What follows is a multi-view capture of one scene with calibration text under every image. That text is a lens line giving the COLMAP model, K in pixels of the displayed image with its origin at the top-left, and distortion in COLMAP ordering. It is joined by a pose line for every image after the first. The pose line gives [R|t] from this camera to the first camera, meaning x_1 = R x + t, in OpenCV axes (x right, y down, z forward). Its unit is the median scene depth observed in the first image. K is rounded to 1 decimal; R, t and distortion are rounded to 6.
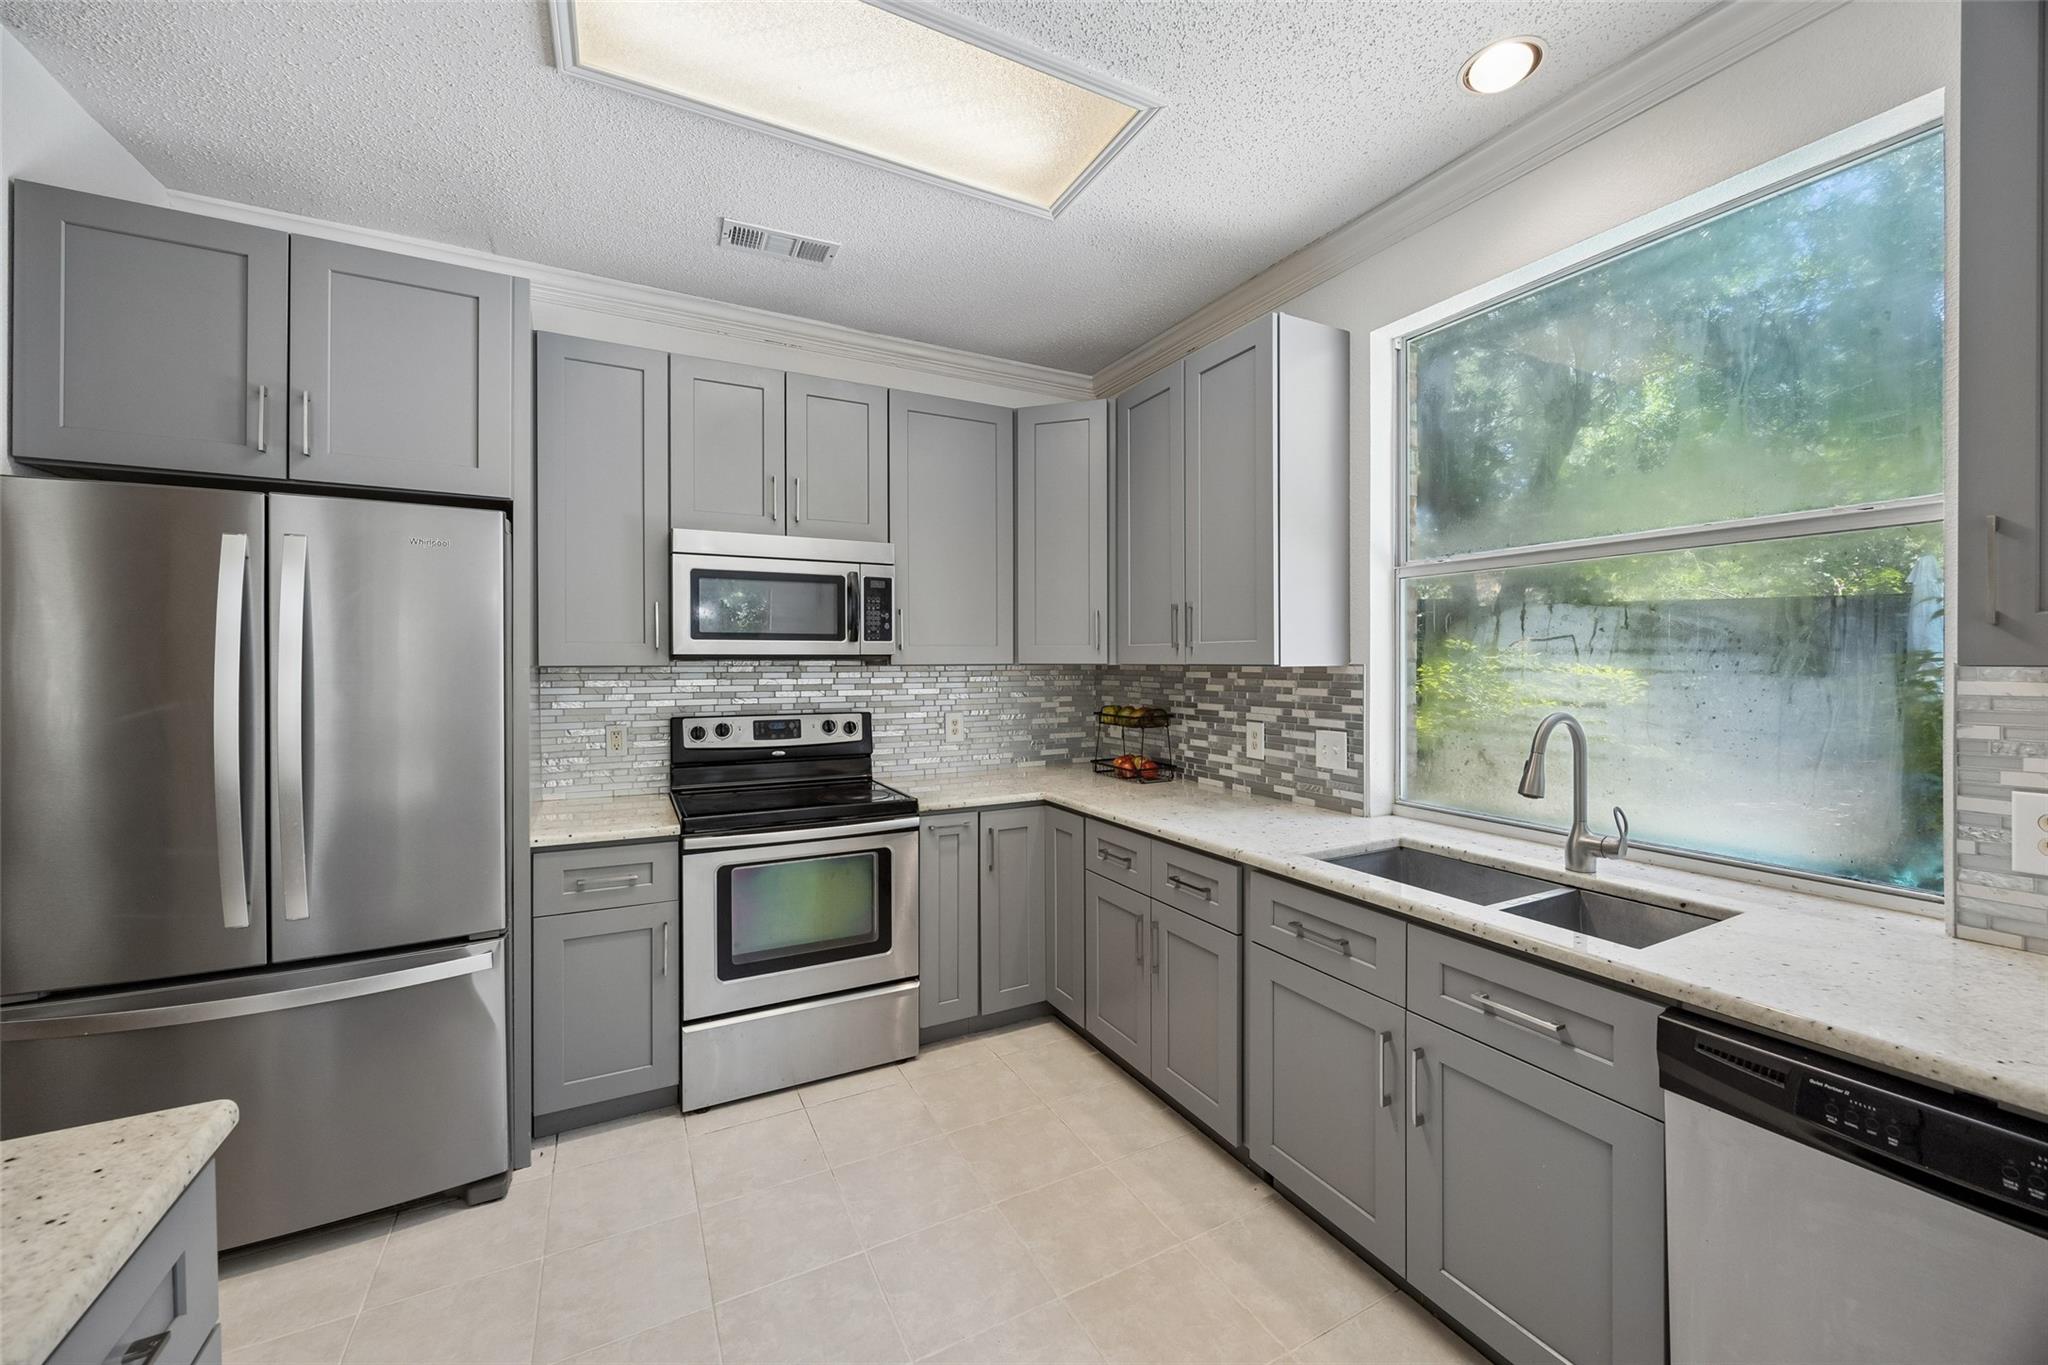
lens RADIAL K [[791.0, 0, 1028.6], [0, 791.0, 667.5], [0, 0, 1]] dist [-0.003191, 0.000338]
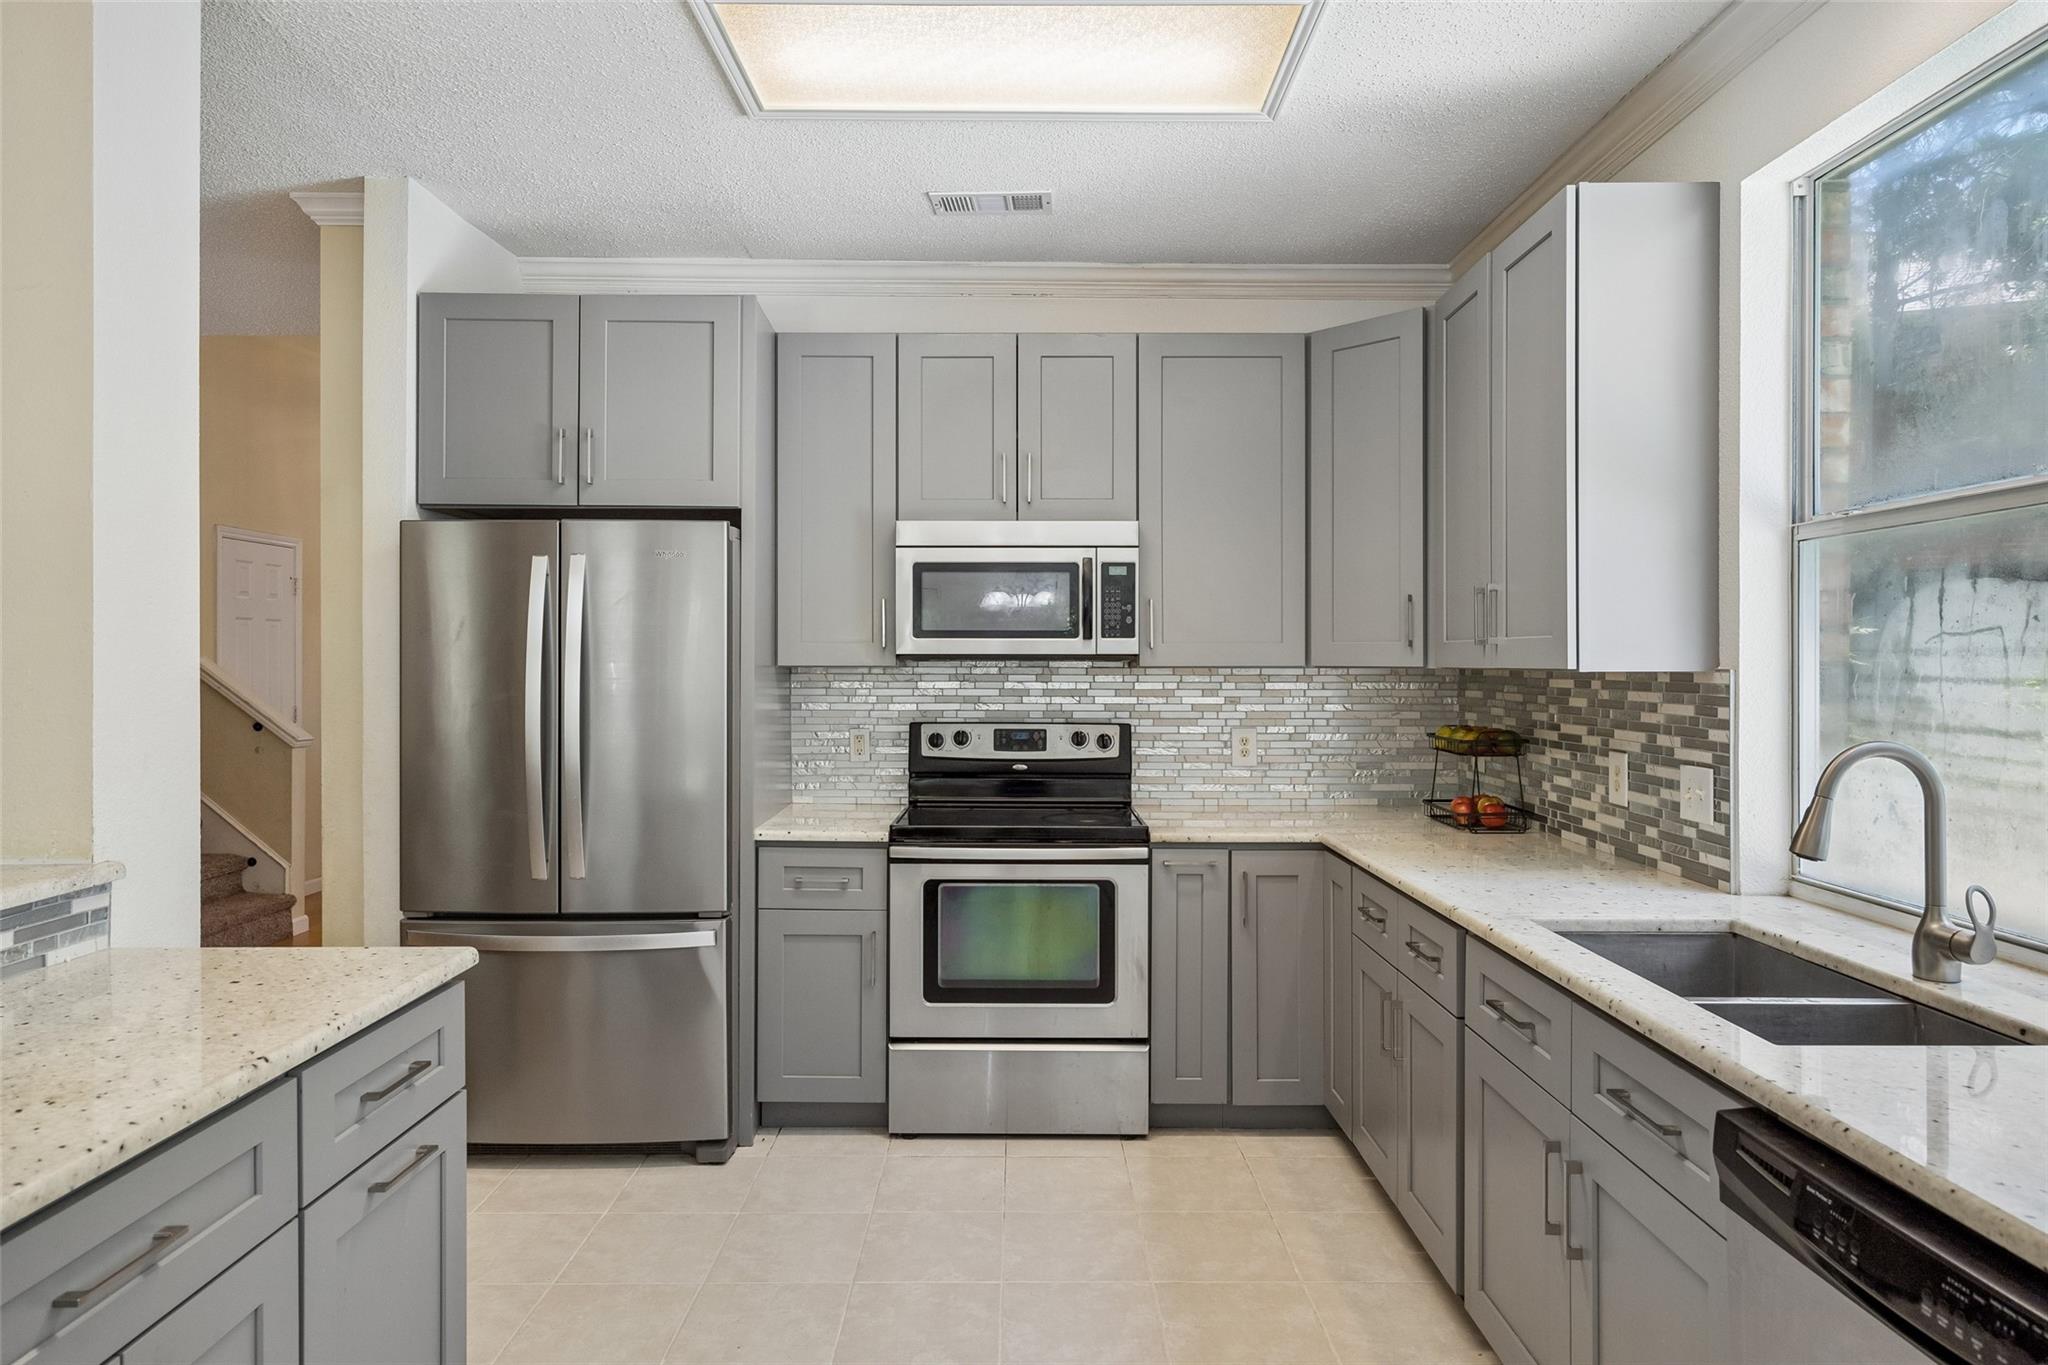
lens RADIAL K [[1207.2, 0, 1024.1], [0, 1207.2, 671.1], [0, 0, 1]] dist [0.007692, 0.002237]
pose [[0.881838, 0.007583, -0.471491, 0.377963], [-0.007583, 0.999969, 0.001901, -0.000313], [0.471491, 0.001899, 0.881869, -0.207524]]
